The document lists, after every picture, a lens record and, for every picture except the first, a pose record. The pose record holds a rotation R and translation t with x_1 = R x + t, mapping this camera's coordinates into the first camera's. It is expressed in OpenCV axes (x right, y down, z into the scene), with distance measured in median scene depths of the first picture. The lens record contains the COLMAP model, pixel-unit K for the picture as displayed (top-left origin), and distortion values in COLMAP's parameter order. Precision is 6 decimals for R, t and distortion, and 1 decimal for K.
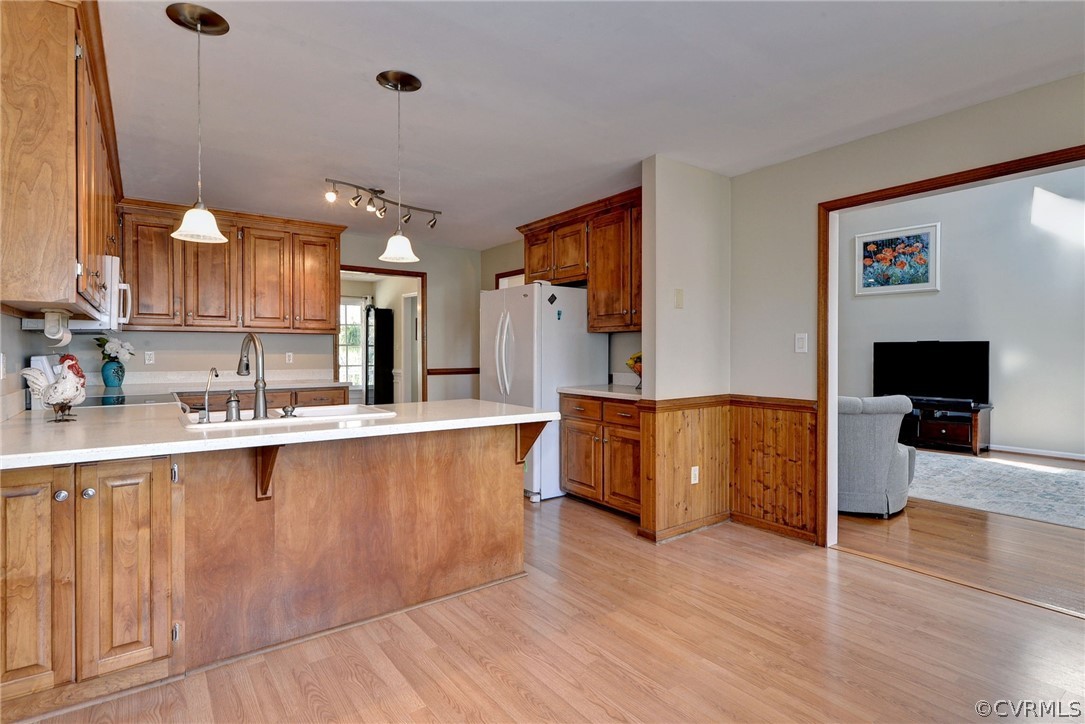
lens RADIAL K [[543.1, 0, 541.2], [0, 543.1, 348.8], [0, 0, 1]] dist [0.000011, 0.000073]
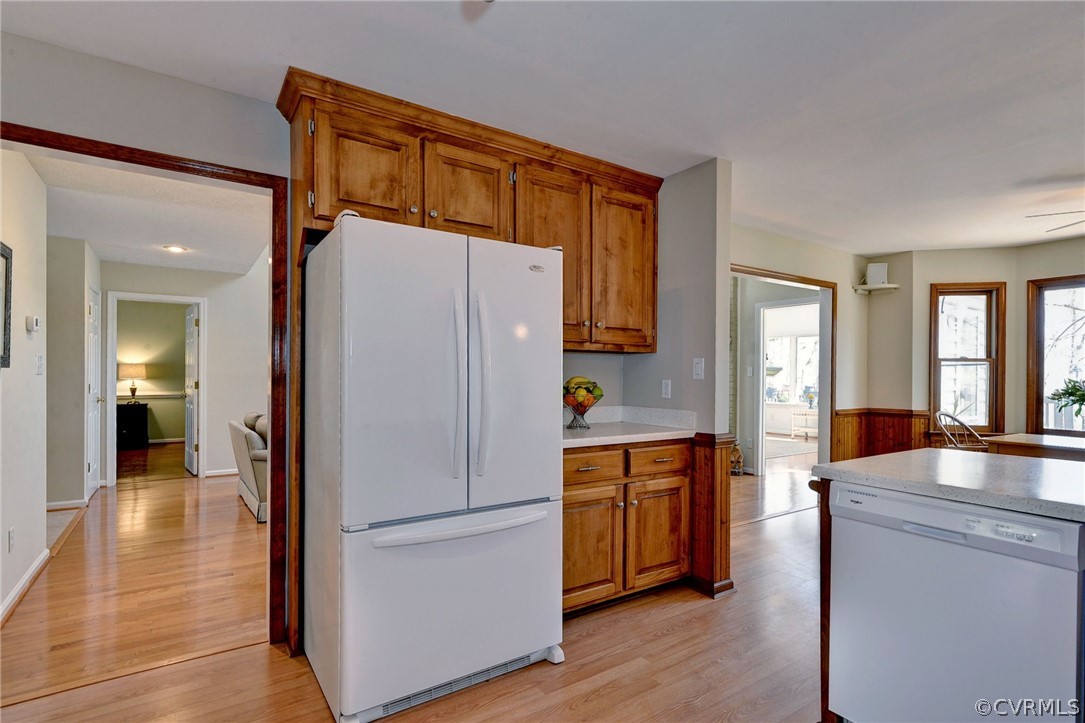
lens RADIAL K [[531.0, 0, 541.2], [0, 531.0, 373.8], [0, 0, 1]] dist [0.001835, 0.000151]
pose [[0.040057, 0.001168, 0.999197, -1.270157], [-0.010731, 0.999942, -0.000739, 0.000823], [-0.999140, -0.010693, 0.040067, 2.371176]]
